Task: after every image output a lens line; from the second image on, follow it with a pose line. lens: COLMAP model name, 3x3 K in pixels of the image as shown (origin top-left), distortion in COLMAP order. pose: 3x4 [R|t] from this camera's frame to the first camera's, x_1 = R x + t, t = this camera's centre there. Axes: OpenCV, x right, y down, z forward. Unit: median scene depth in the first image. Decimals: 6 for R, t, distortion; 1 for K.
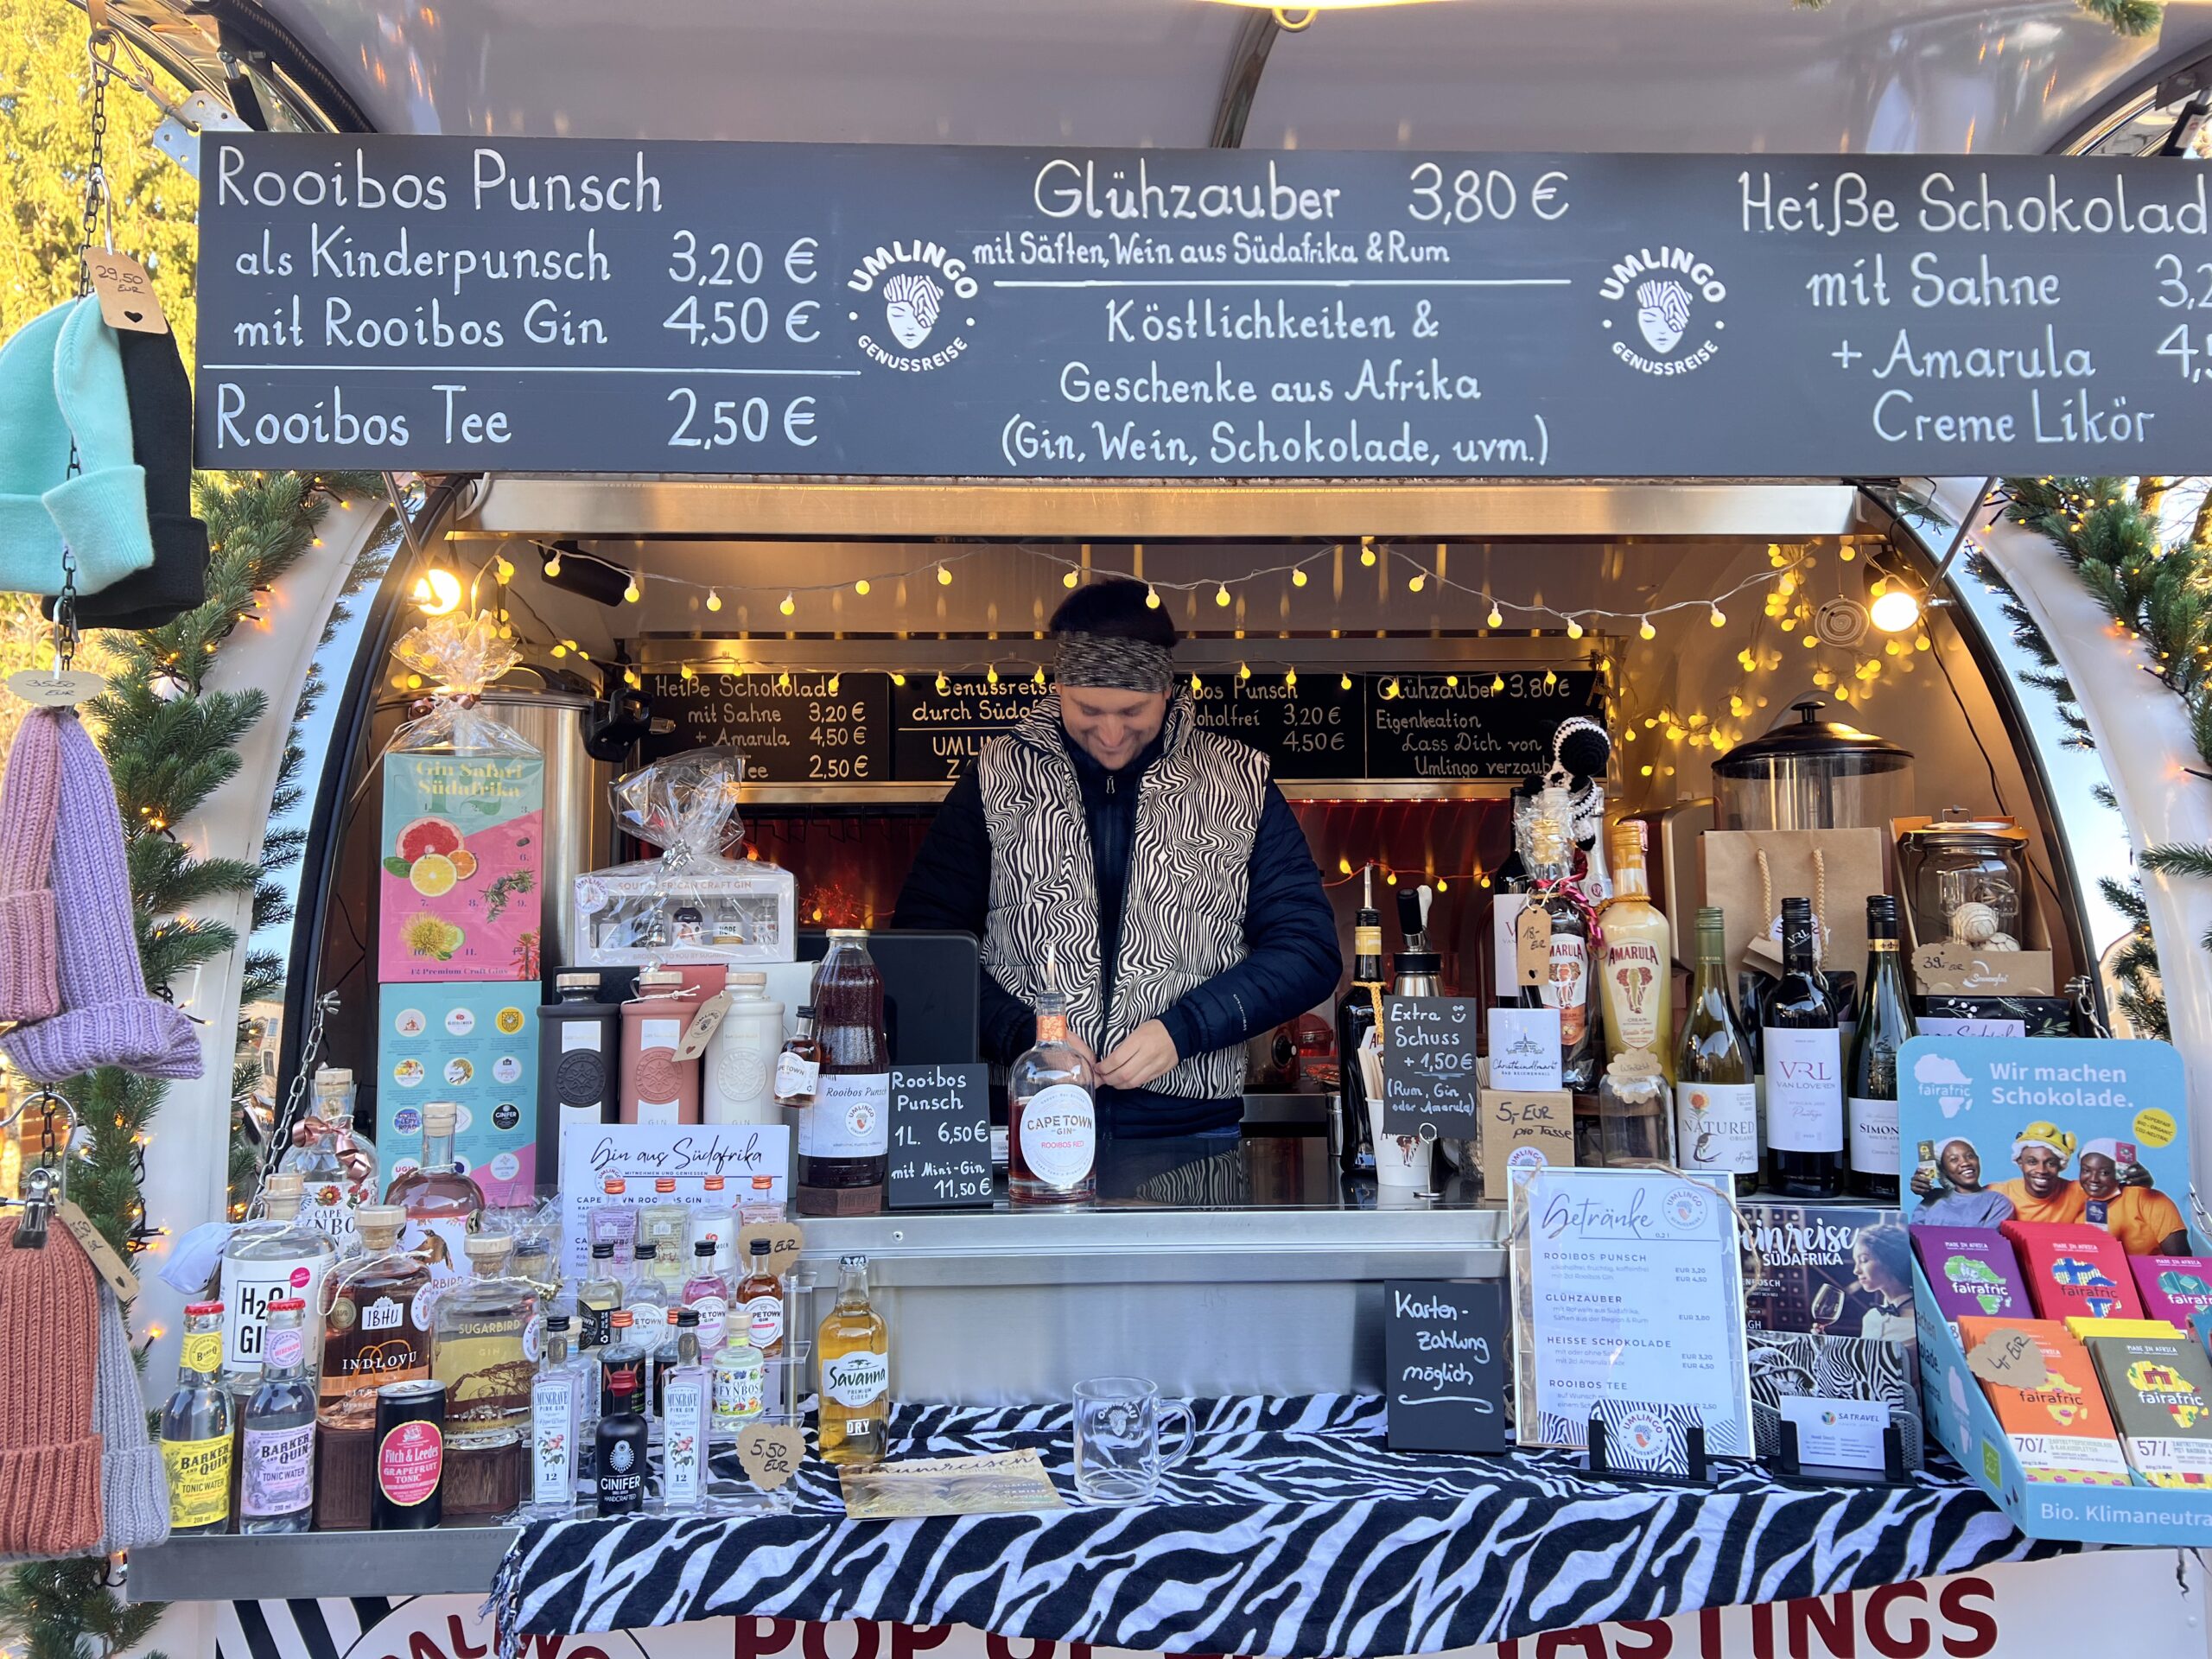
lens RADIAL K [[1660.8, 0, 1106.0], [0, 1660.8, 829.5], [0, 0, 1]] dist [0.064224, -0.057103]
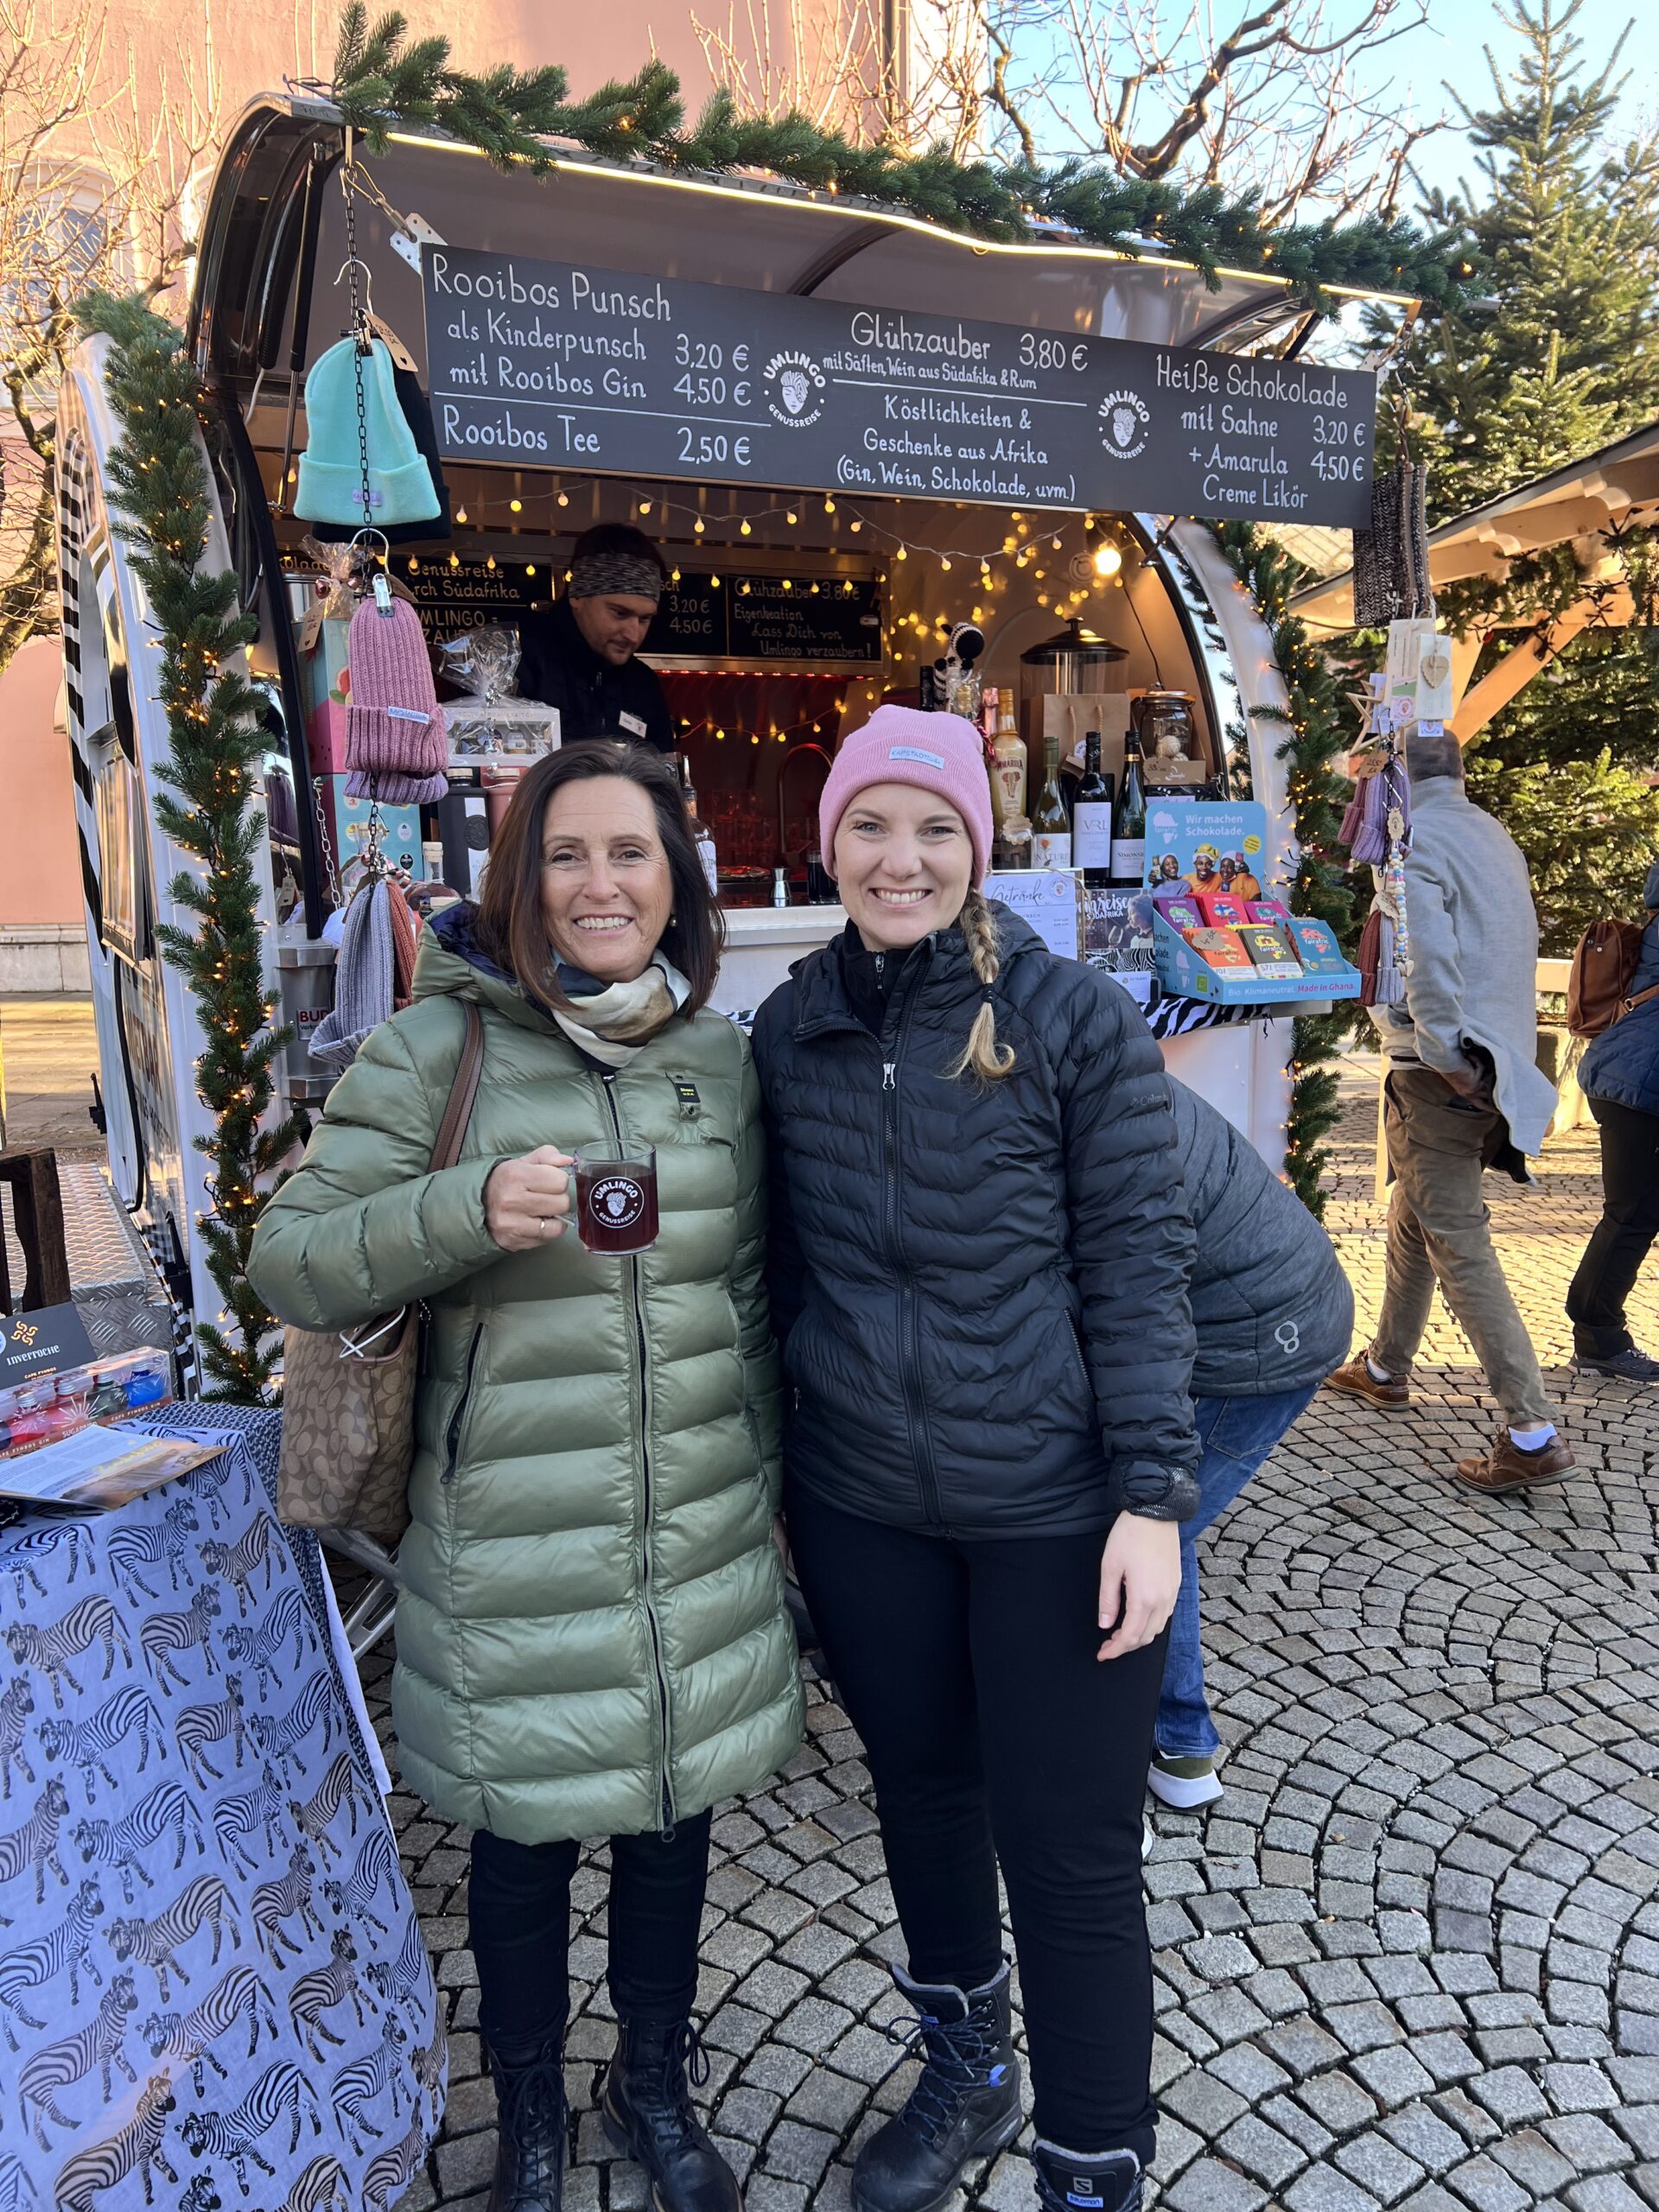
lens RADIAL K [[1684.2, 0, 829.5], [0, 1684.2, 1106.0], [0, 0, 1]] dist [0.050153, 0.002071]
pose [[0.910492, -0.076777, 0.406336, -0.898658], [-0.017664, 0.974495, 0.223712, 0.043824], [-0.413149, -0.210866, 0.885914, -0.863175]]
